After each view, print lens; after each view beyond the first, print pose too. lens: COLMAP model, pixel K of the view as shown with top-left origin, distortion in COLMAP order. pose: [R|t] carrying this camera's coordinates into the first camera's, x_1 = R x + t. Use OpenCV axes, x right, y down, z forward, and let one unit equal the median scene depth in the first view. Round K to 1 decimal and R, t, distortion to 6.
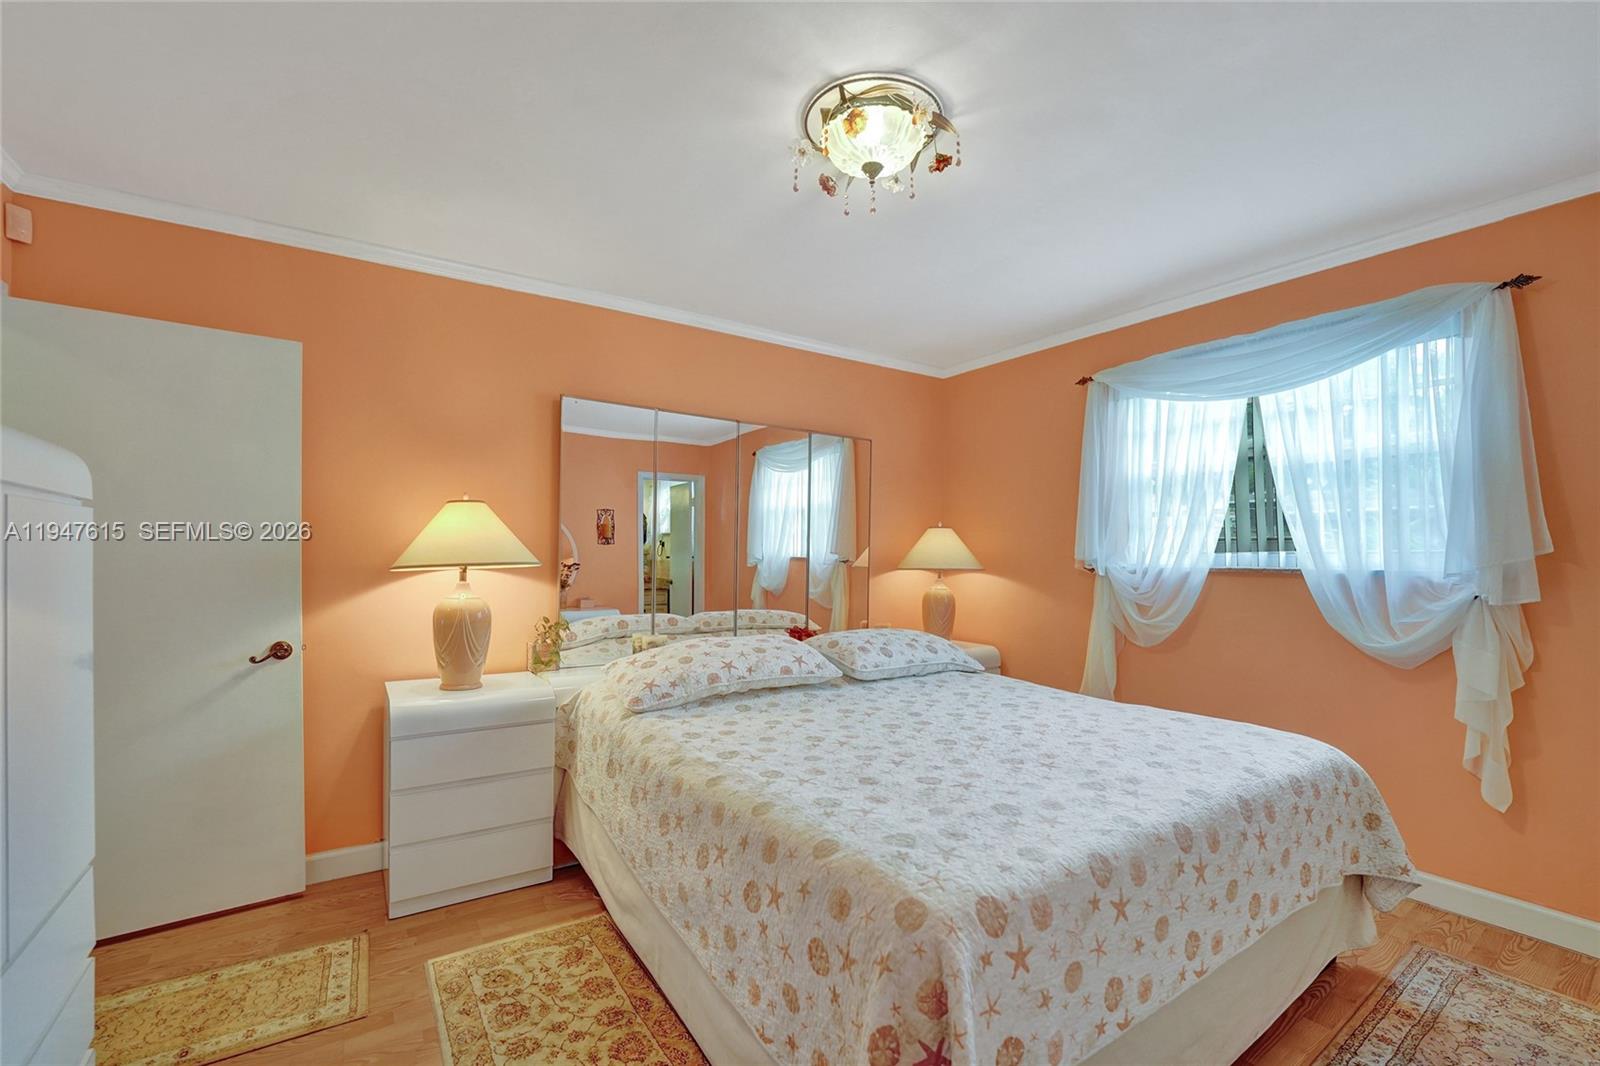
lens RADIAL K [[658.5, 0, 796.9], [0, 658.5, 538.5], [0, 0, 1]] dist [-0.022104, 0.000213]
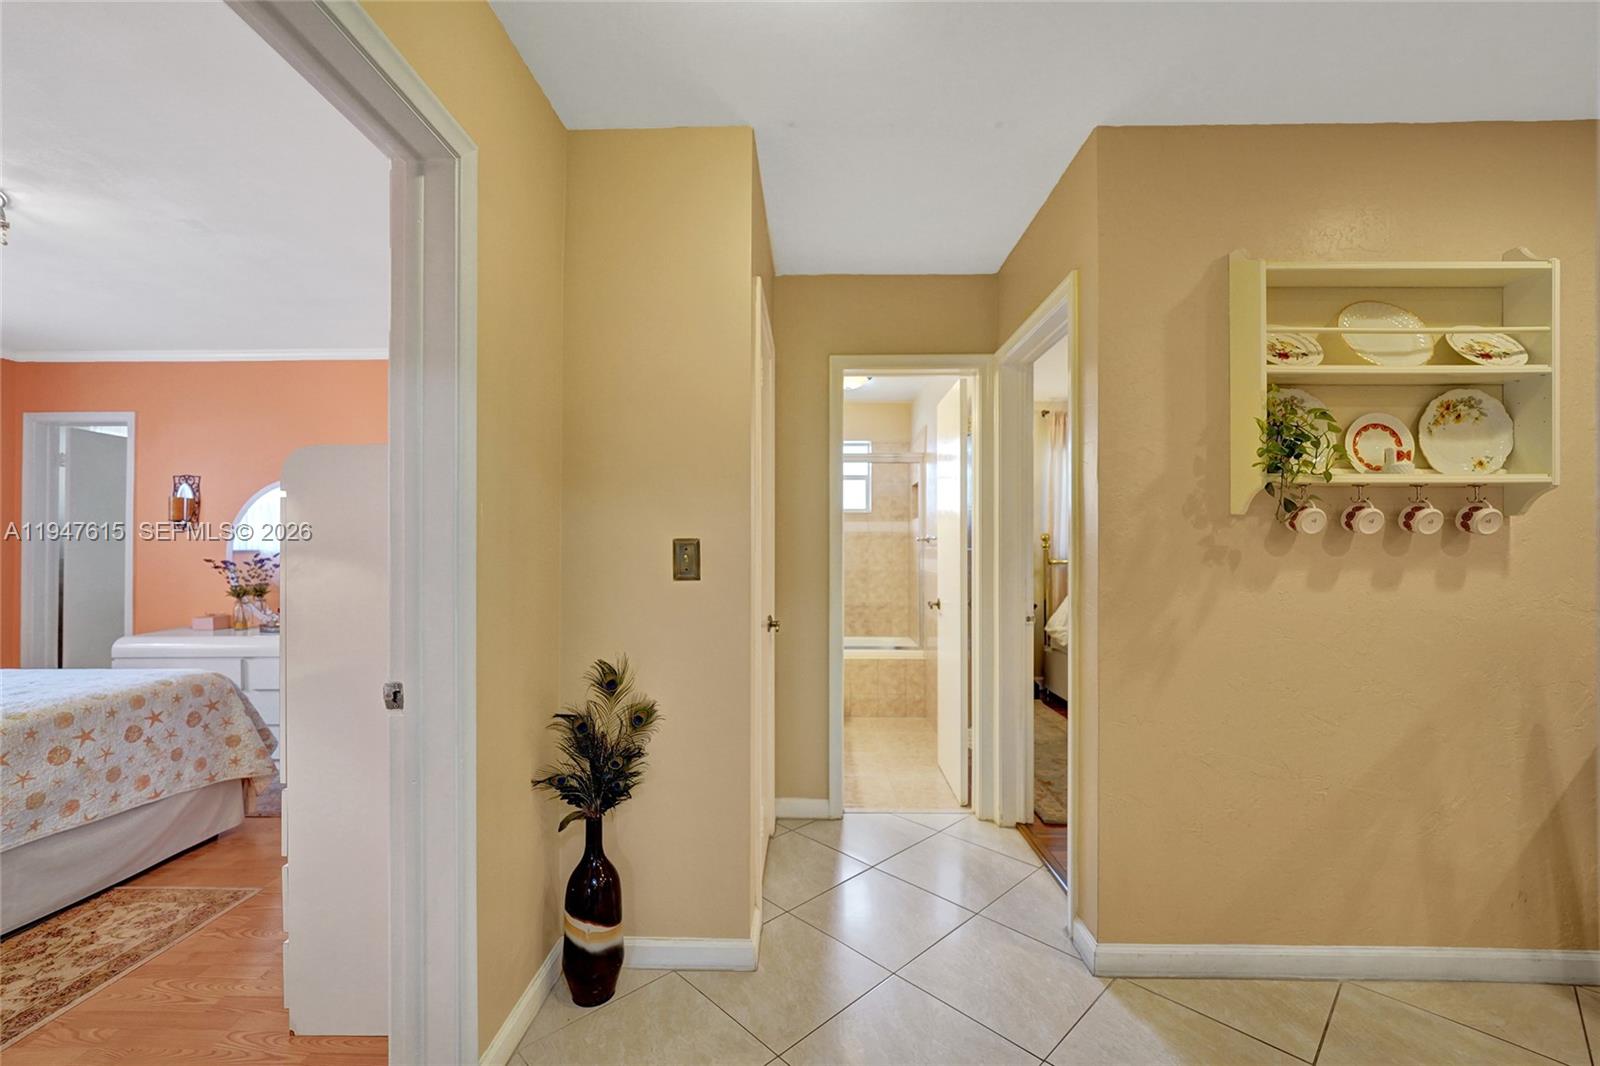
lens RADIAL K [[662.5, 0, 801.8], [0, 662.5, 545.8], [0, 0, 1]] dist [-0.021517, 0.009020]
pose [[-0.816325, -0.002505, 0.577588, -1.610998], [-0.011893, 0.999851, -0.012473, 0.027743], [-0.577471, -0.017052, -0.816233, 0.890699]]
